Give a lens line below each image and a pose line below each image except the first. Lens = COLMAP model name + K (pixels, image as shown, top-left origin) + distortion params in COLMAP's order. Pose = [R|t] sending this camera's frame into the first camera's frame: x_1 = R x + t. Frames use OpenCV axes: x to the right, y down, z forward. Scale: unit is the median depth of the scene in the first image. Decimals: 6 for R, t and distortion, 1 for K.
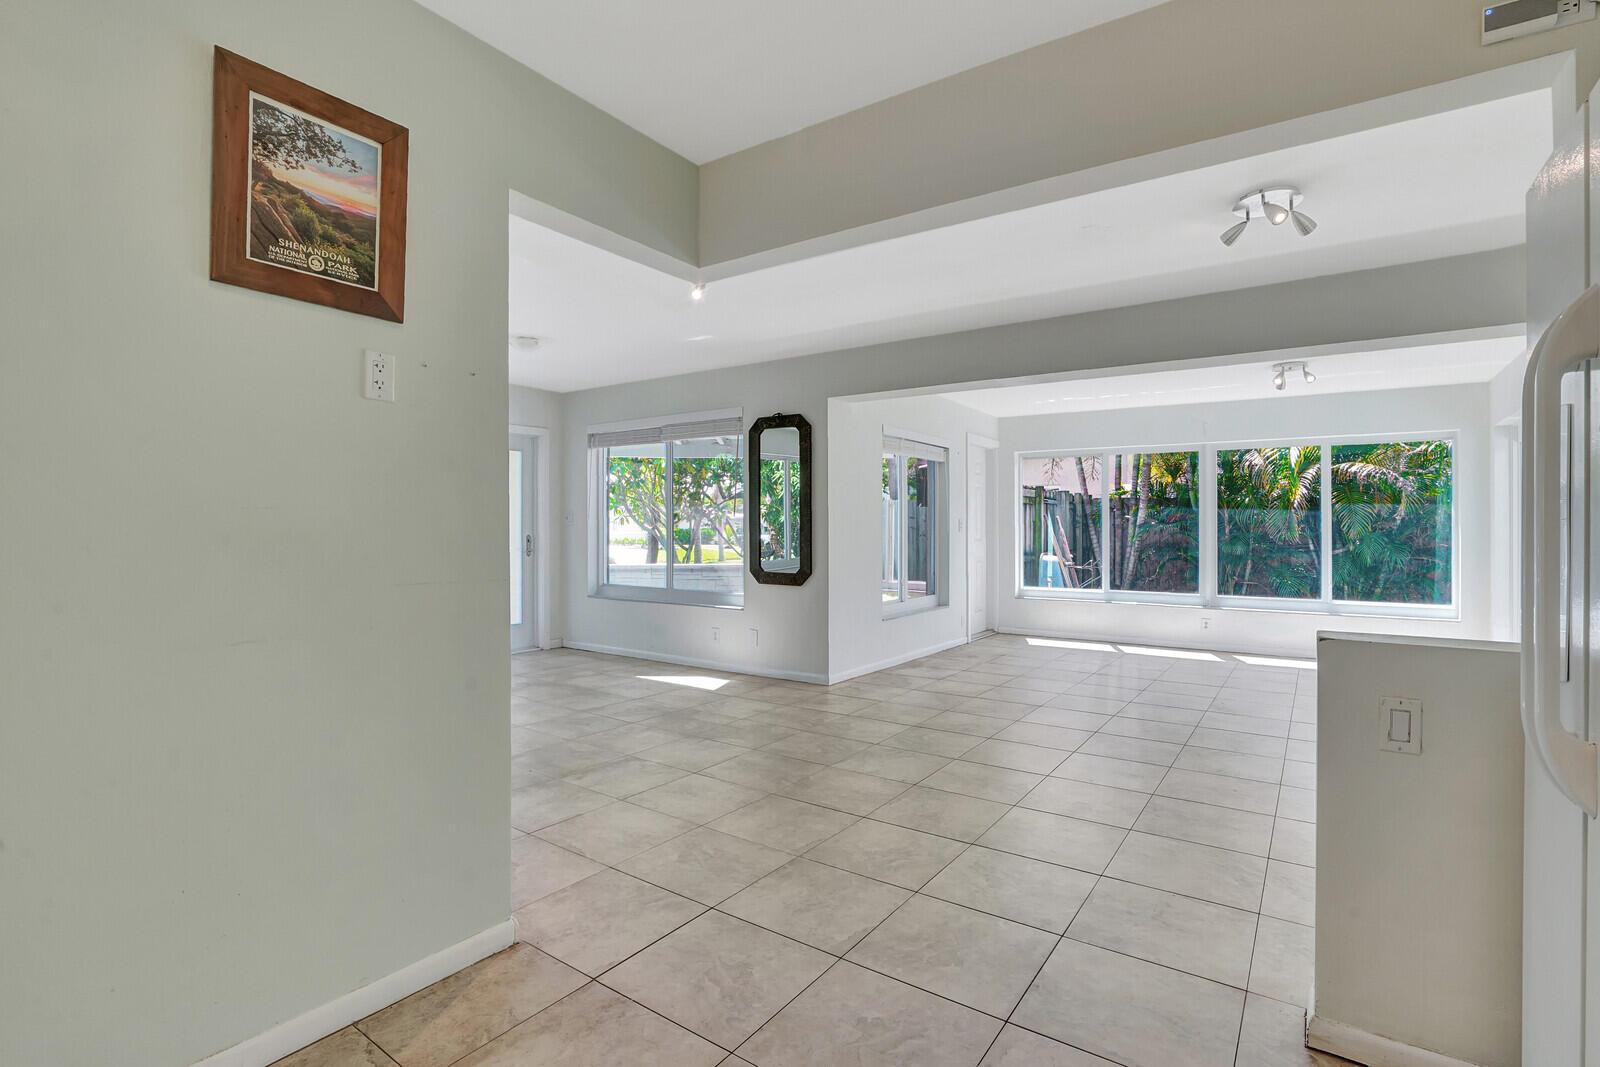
lens RADIAL K [[762.4, 0, 795.8], [0, 762.4, 530.7], [0, 0, 1]] dist [-0.066354, 0.027625]
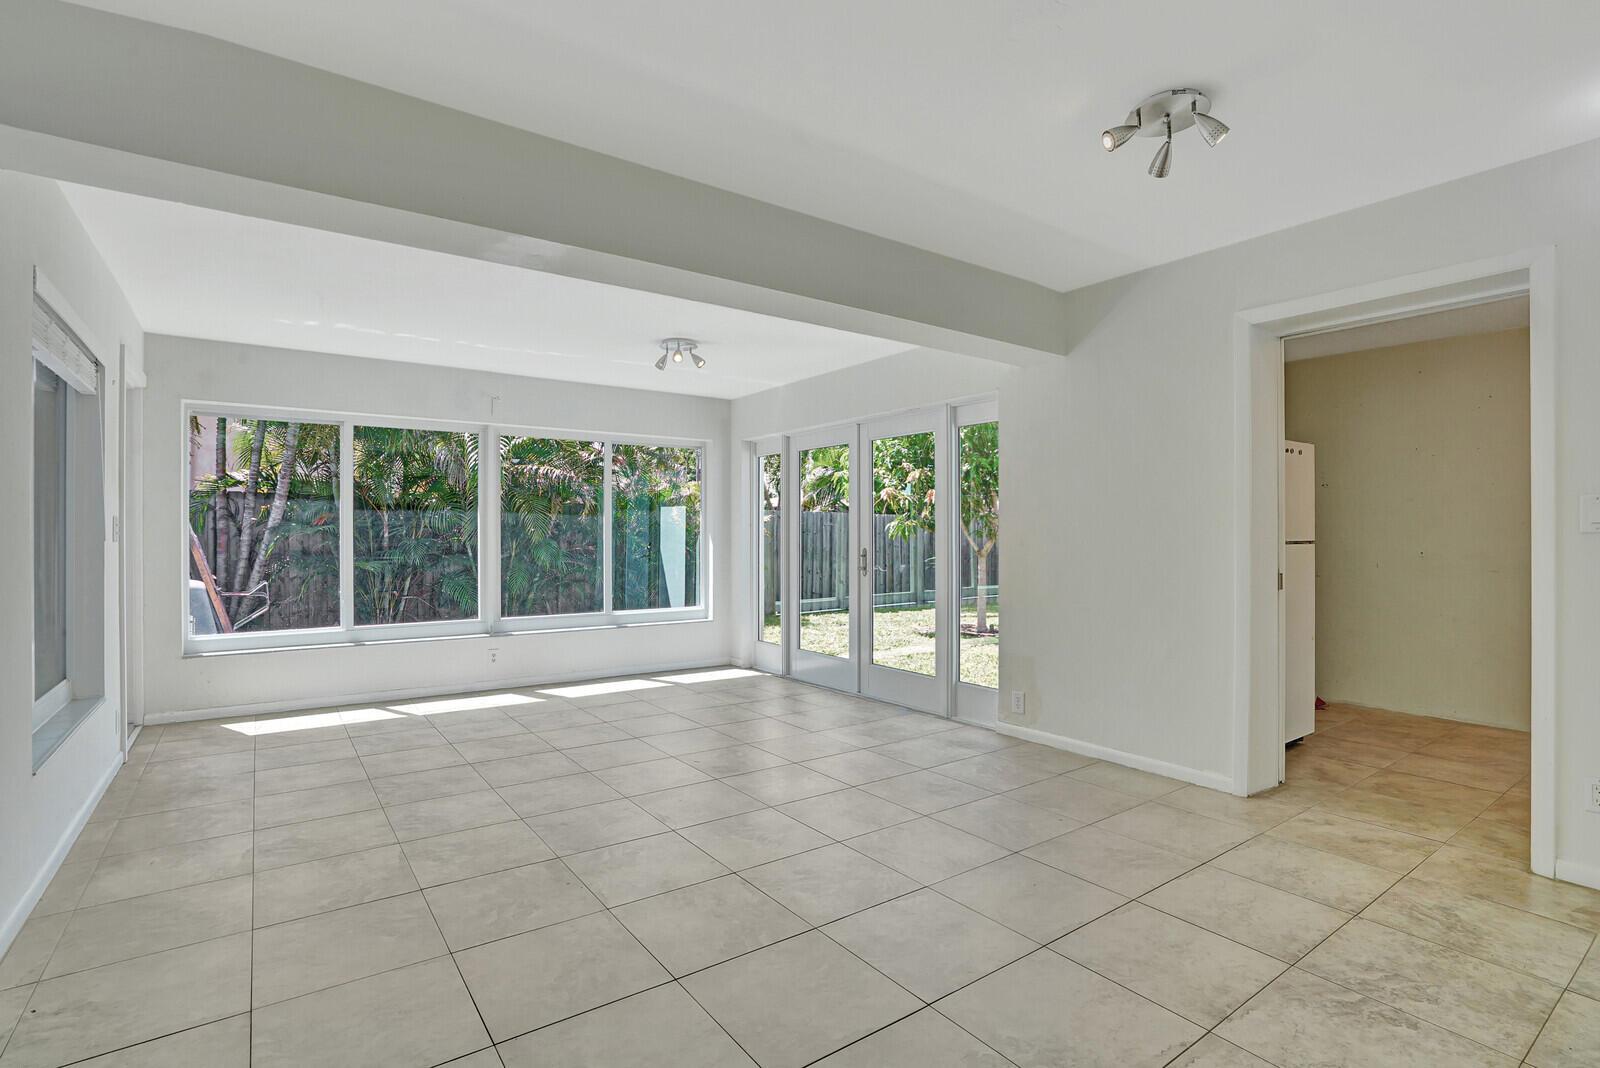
lens RADIAL K [[762.4, 0, 795.8], [0, 762.4, 531.2], [0, 0, 1]] dist [-0.066354, 0.027625]
pose [[0.326794, 0.001404, 0.945095, -0.111482], [0.003319, 0.999991, -0.002633, -0.003218], [-0.945090, 0.003997, 0.326786, 0.547820]]
